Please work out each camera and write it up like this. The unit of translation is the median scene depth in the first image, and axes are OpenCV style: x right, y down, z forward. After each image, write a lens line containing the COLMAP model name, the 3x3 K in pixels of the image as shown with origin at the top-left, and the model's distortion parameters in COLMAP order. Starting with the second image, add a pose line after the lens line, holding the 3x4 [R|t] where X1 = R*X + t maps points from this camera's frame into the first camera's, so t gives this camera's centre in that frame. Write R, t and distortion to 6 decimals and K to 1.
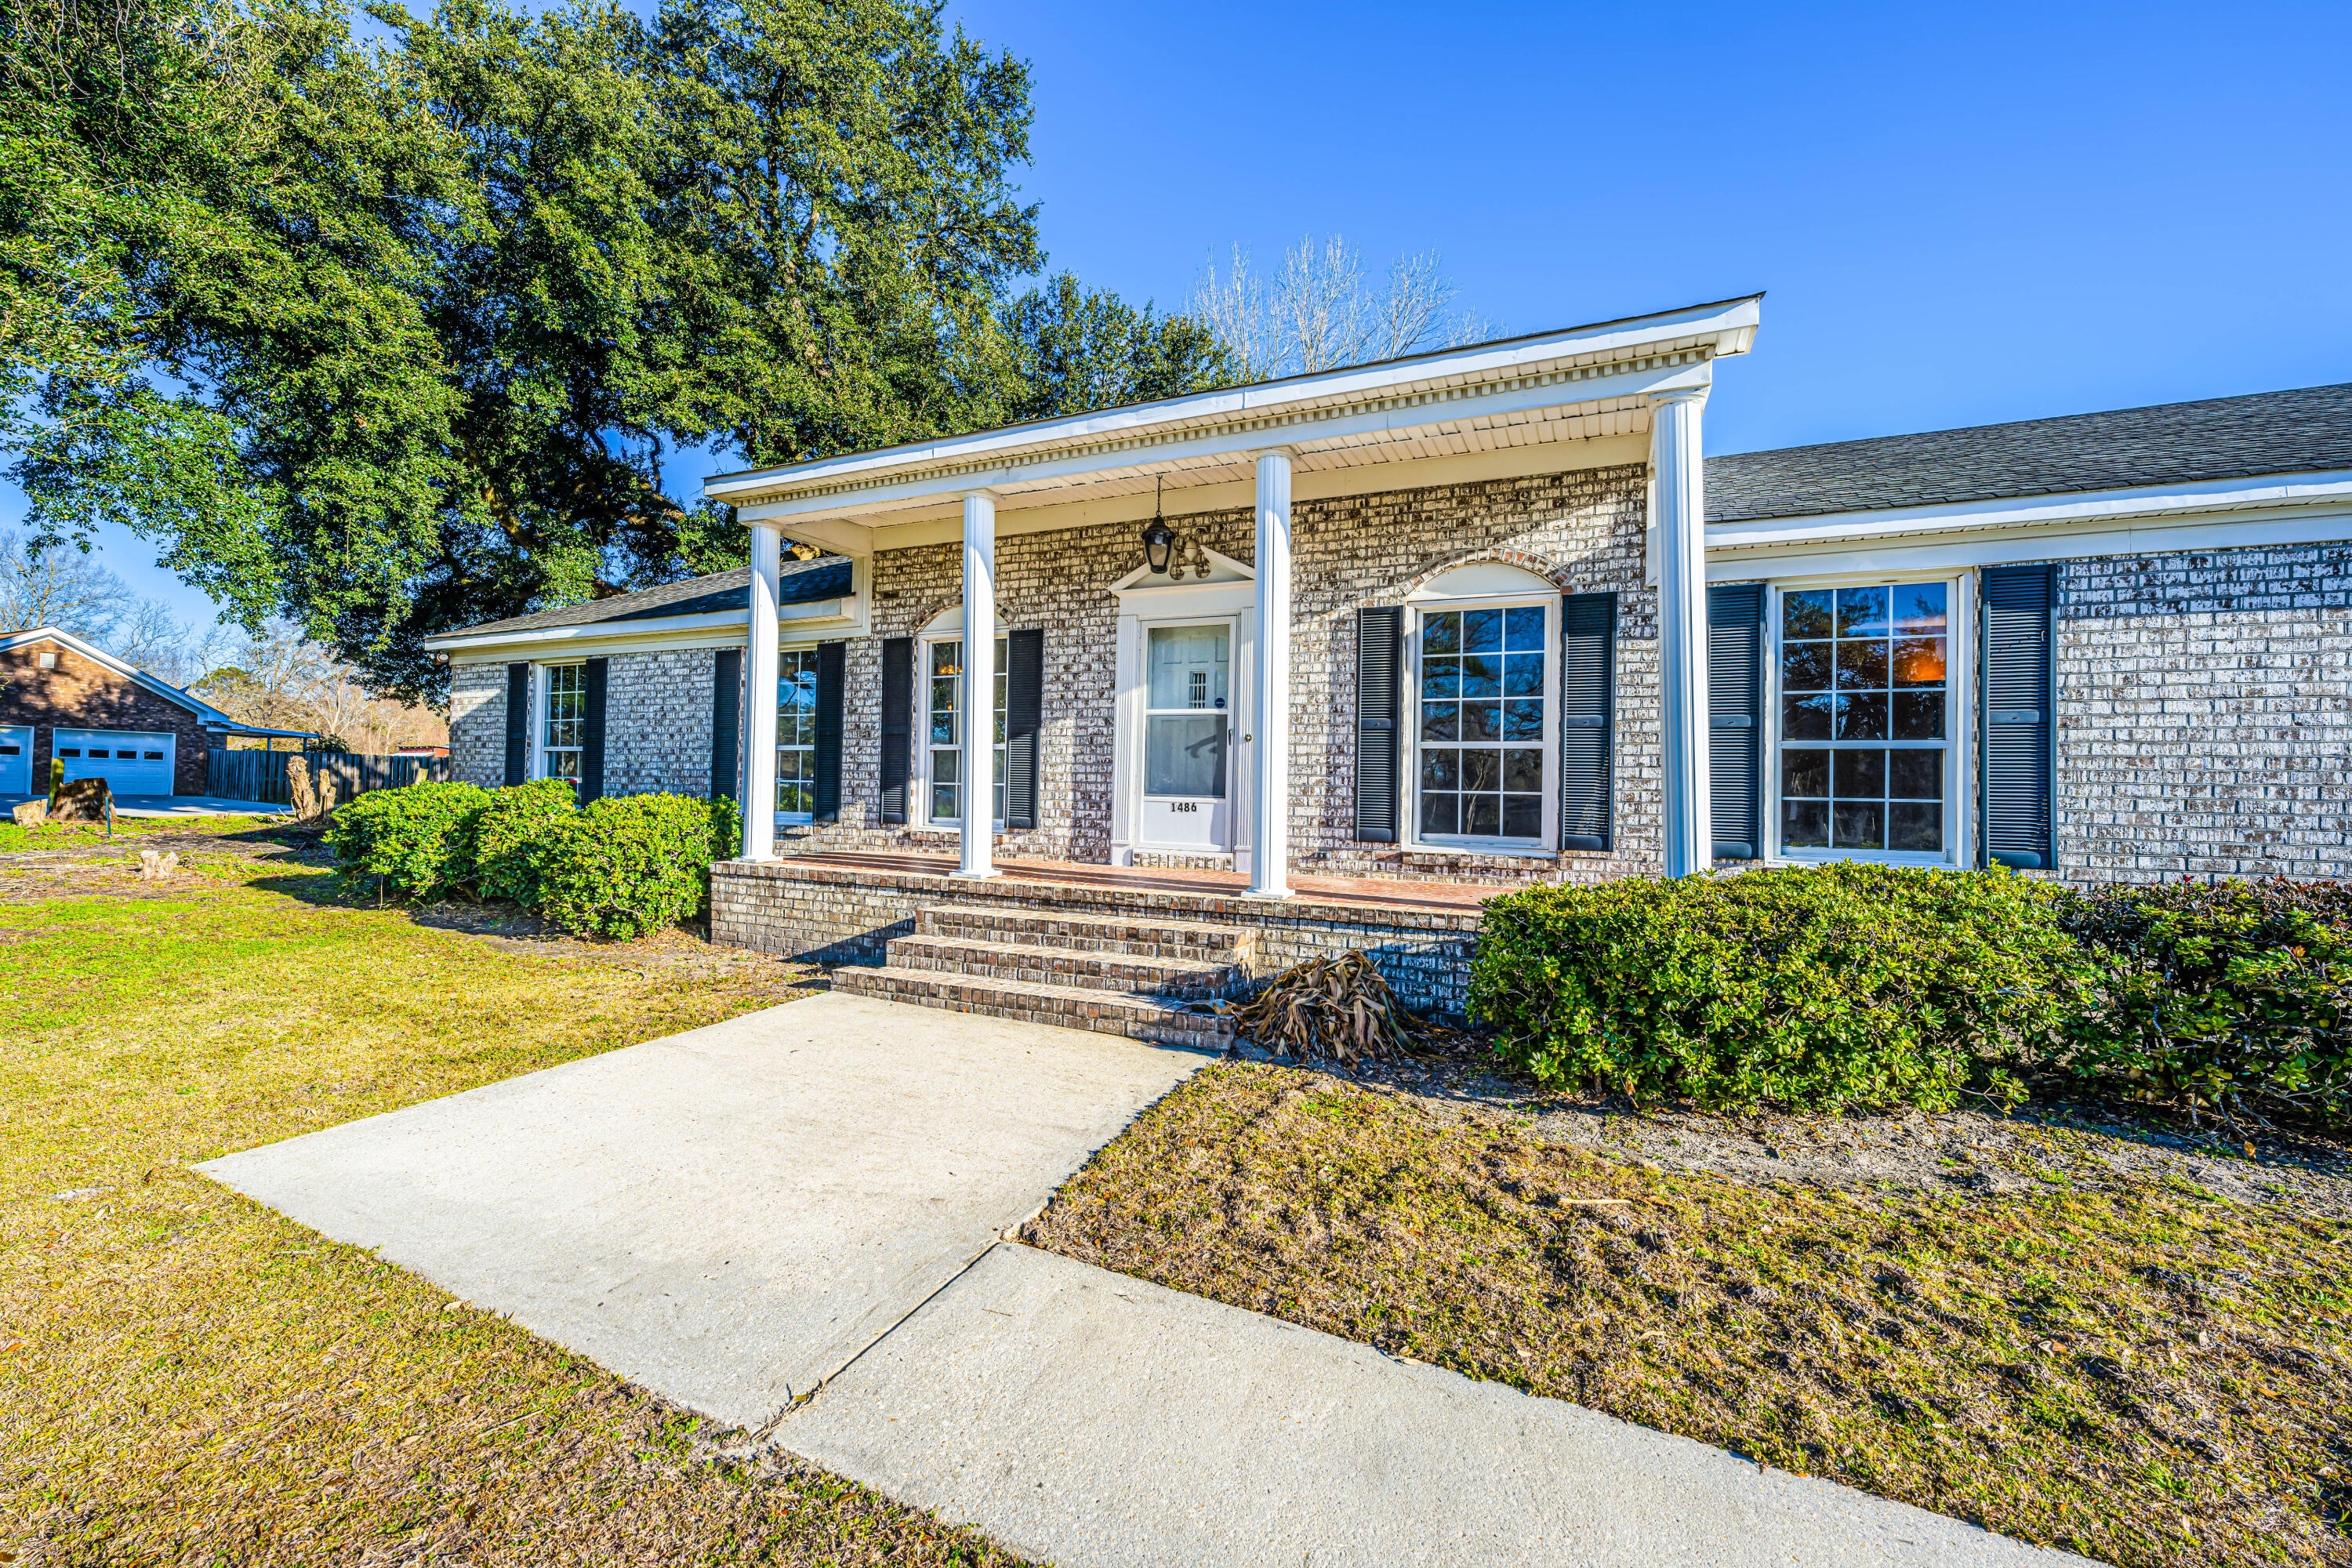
lens RADIAL K [[874.2, 0, 1173.7], [0, 874.2, 766.4], [0, 0, 1]] dist [-0.002938, -0.000351]
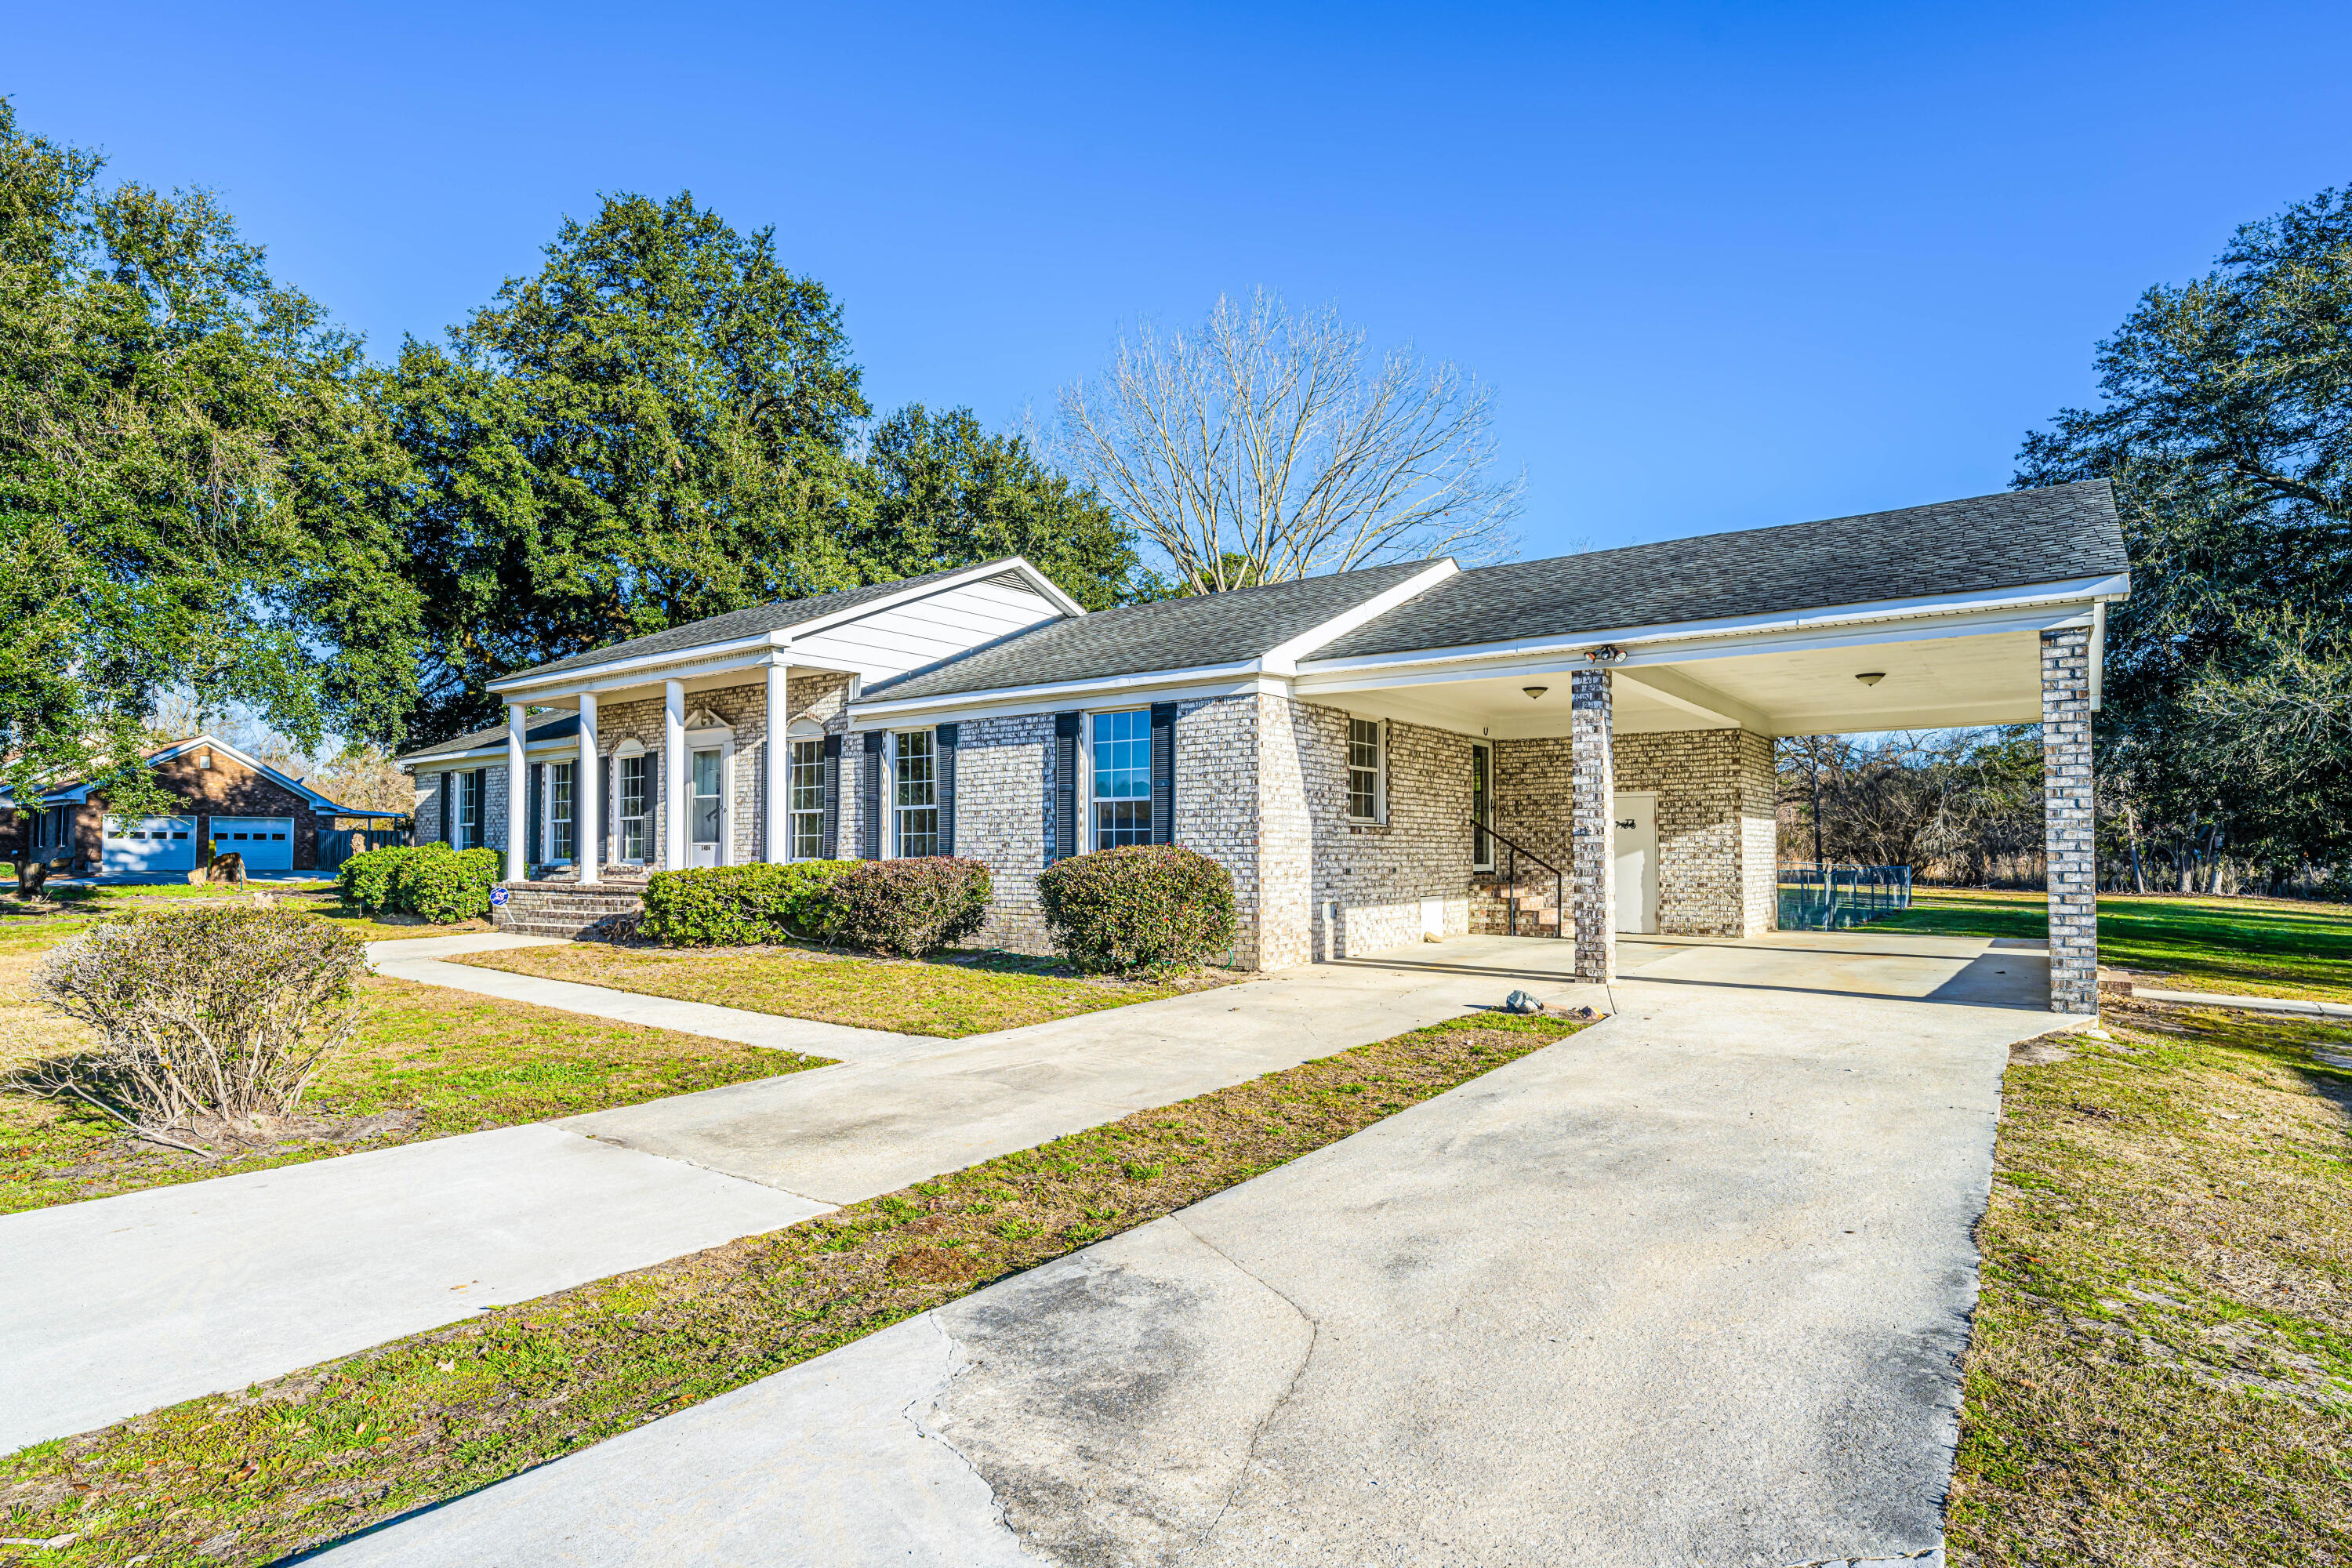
lens RADIAL K [[1117.3, 0, 1182.0], [0, 1117.3, 797.3], [0, 0, 1]] dist [-0.001350, 0.000175]
pose [[0.980867, -0.032317, -0.191978, 1.493111], [0.028101, 0.999301, -0.024644, 0.026858], [0.192640, 0.018778, 0.981090, -1.162346]]
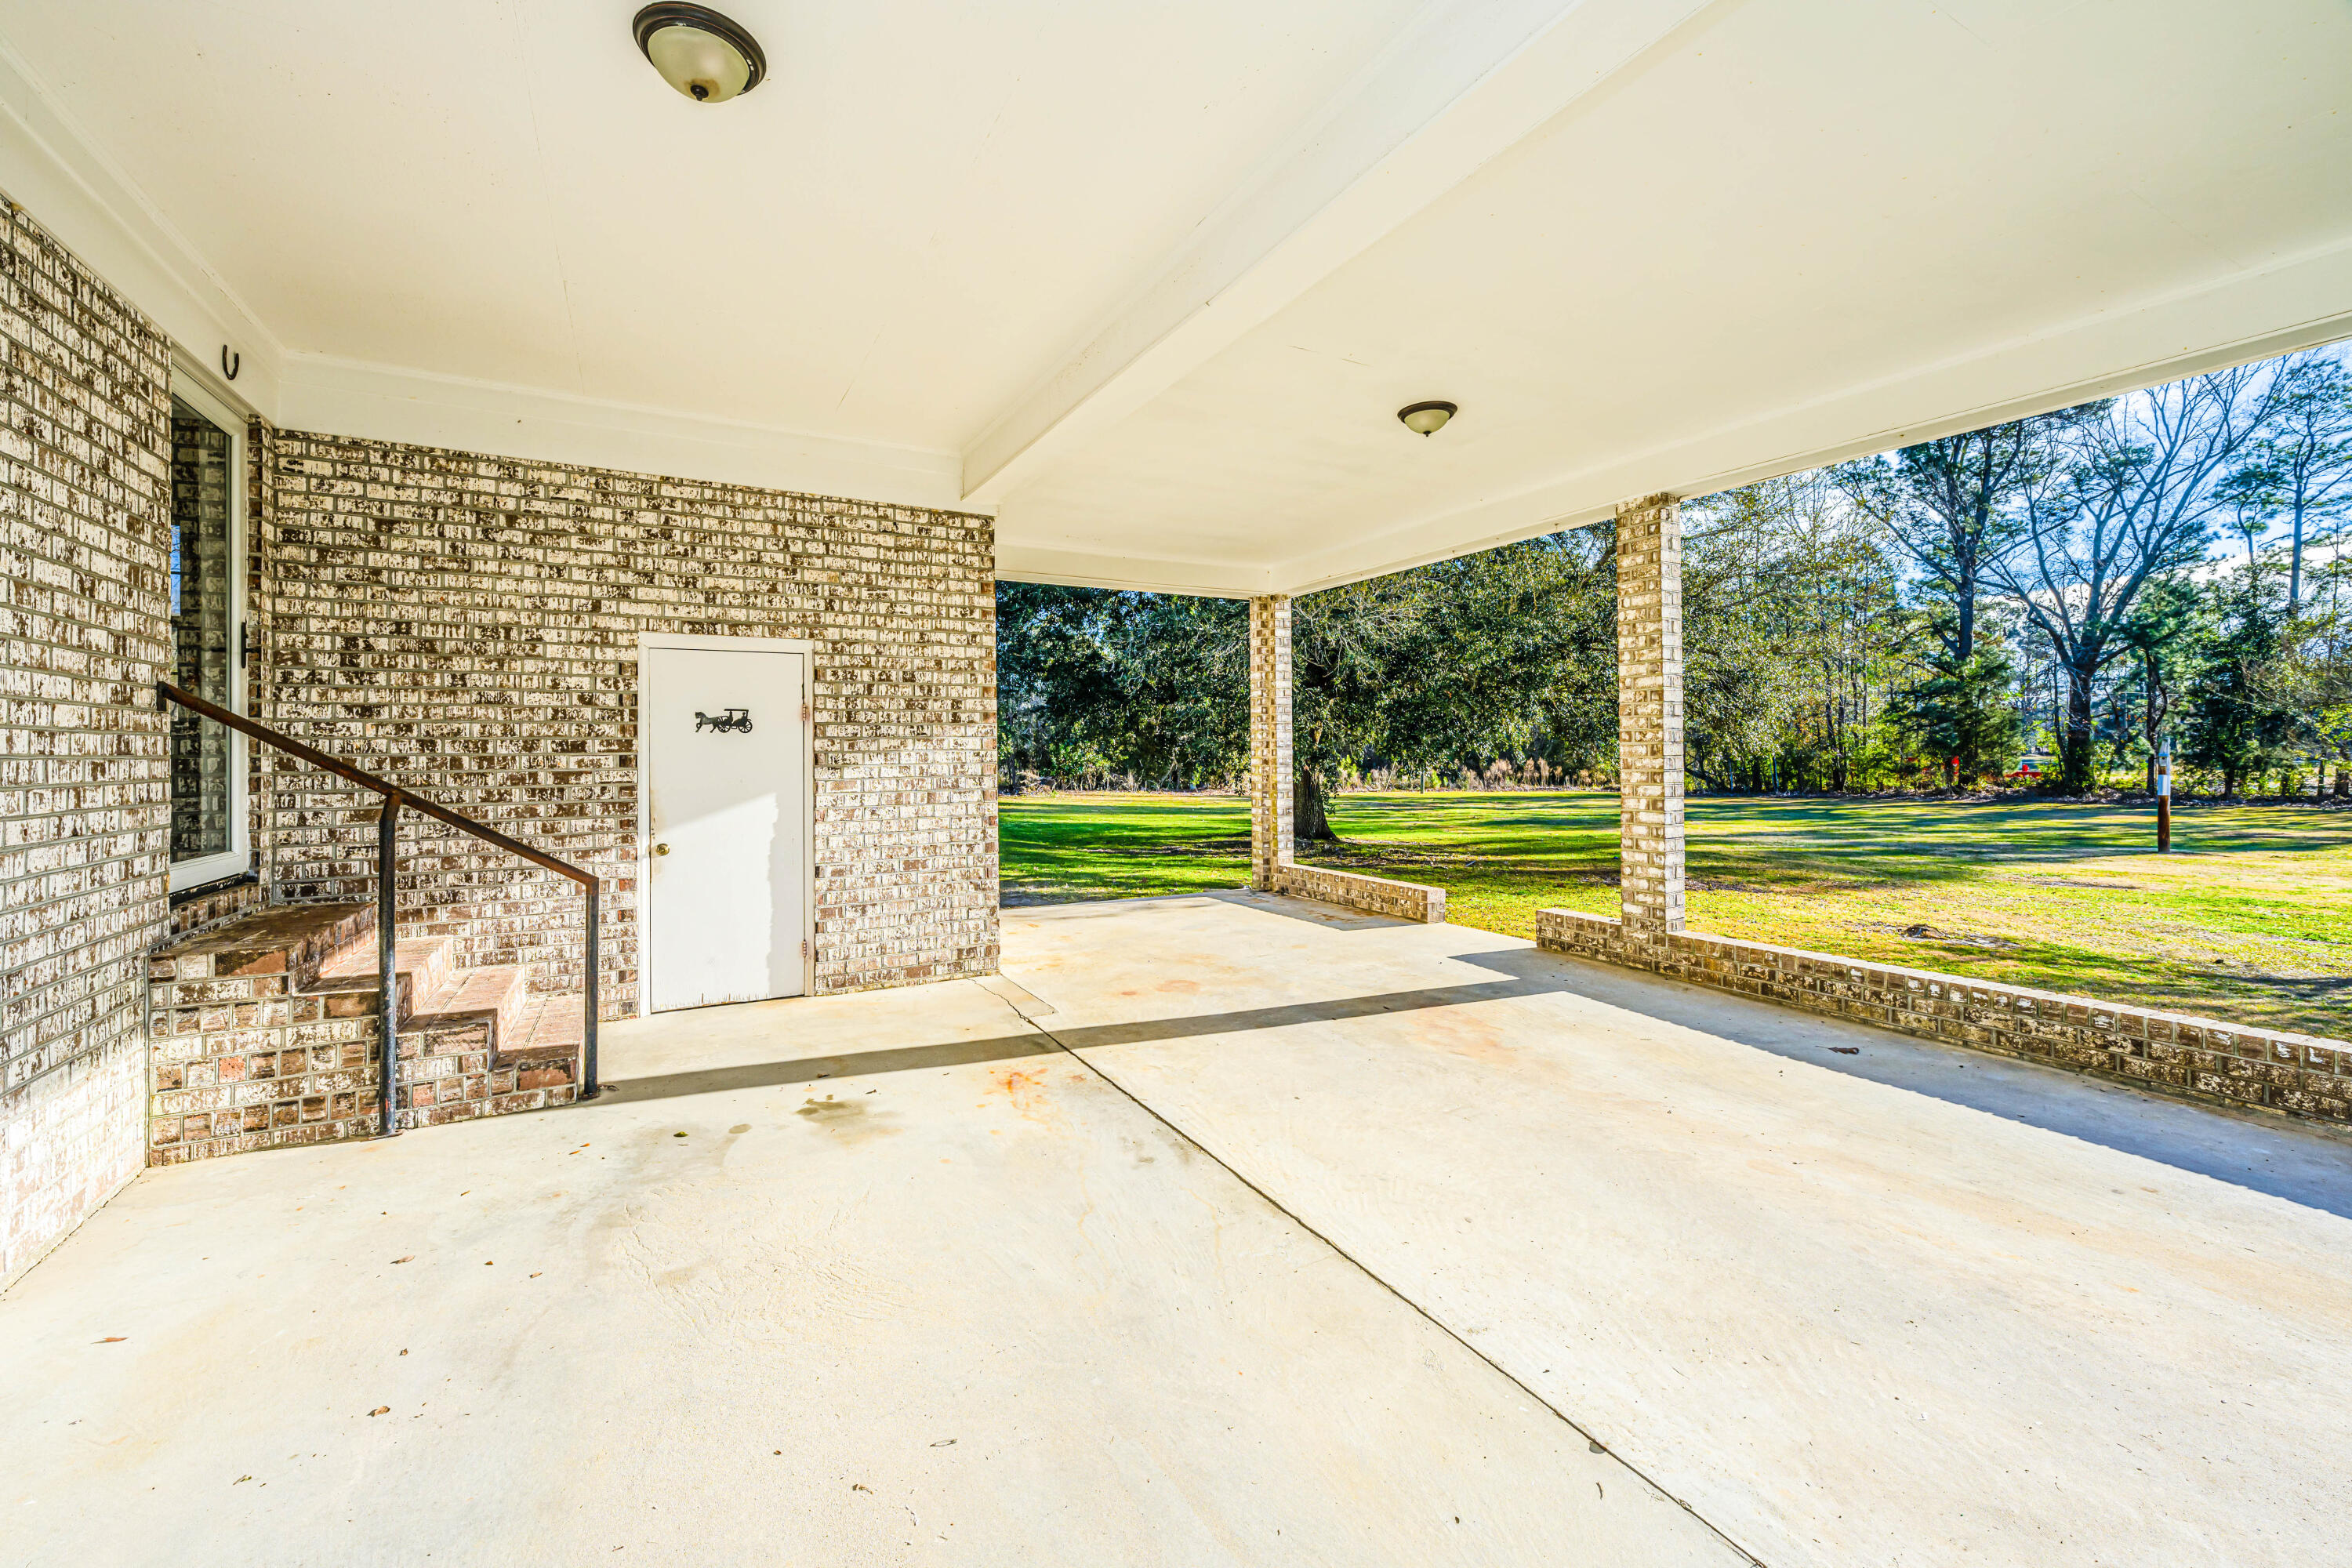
lens RADIAL K [[942.2, 0, 1185.3], [0, 942.2, 750.1], [0, 0, 1]] dist [-0.014258, -0.000196]
pose [[0.568749, -0.026711, 0.822078, 1.542812], [-0.004506, 0.999356, 0.035589, 0.045778], [-0.822499, -0.023946, 0.568262, 0.509279]]
